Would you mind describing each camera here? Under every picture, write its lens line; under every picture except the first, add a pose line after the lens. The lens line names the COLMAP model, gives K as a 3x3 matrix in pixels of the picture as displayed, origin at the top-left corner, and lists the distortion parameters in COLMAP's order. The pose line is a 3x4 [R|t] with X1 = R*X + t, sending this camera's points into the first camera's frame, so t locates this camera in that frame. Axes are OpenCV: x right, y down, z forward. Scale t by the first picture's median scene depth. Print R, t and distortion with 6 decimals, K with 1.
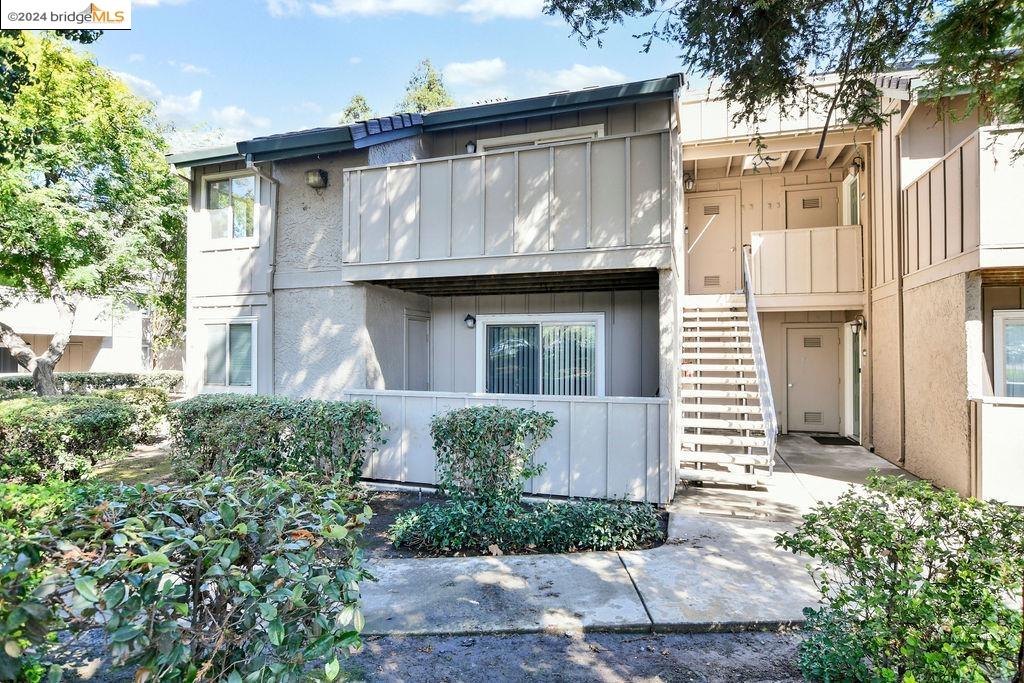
lens RADIAL K [[555.6, 0, 512.0], [0, 555.6, 341.5], [0, 0, 1]] dist [-0.015831, 0.000026]
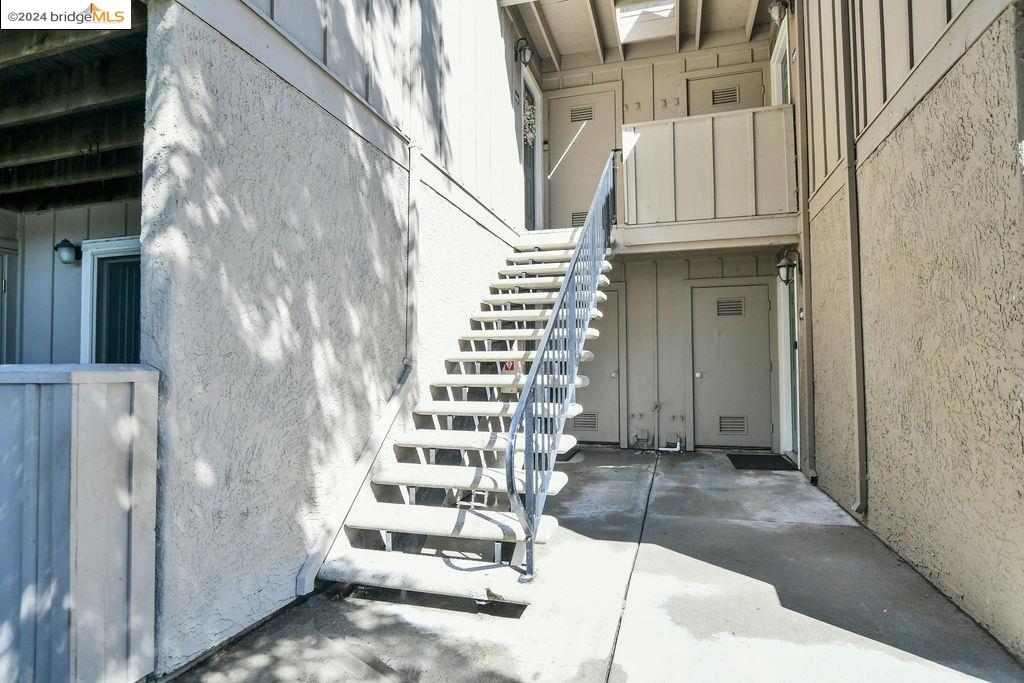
lens RADIAL K [[555.6, 0, 512.0], [0, 555.6, 341.5], [0, 0, 1]] dist [-0.015831, 0.000026]
pose [[0.999364, -0.007430, 0.034867, 0.312894], [0.008090, 0.999790, -0.018821, 0.059699], [-0.034720, 0.019091, 0.999215, 0.425581]]
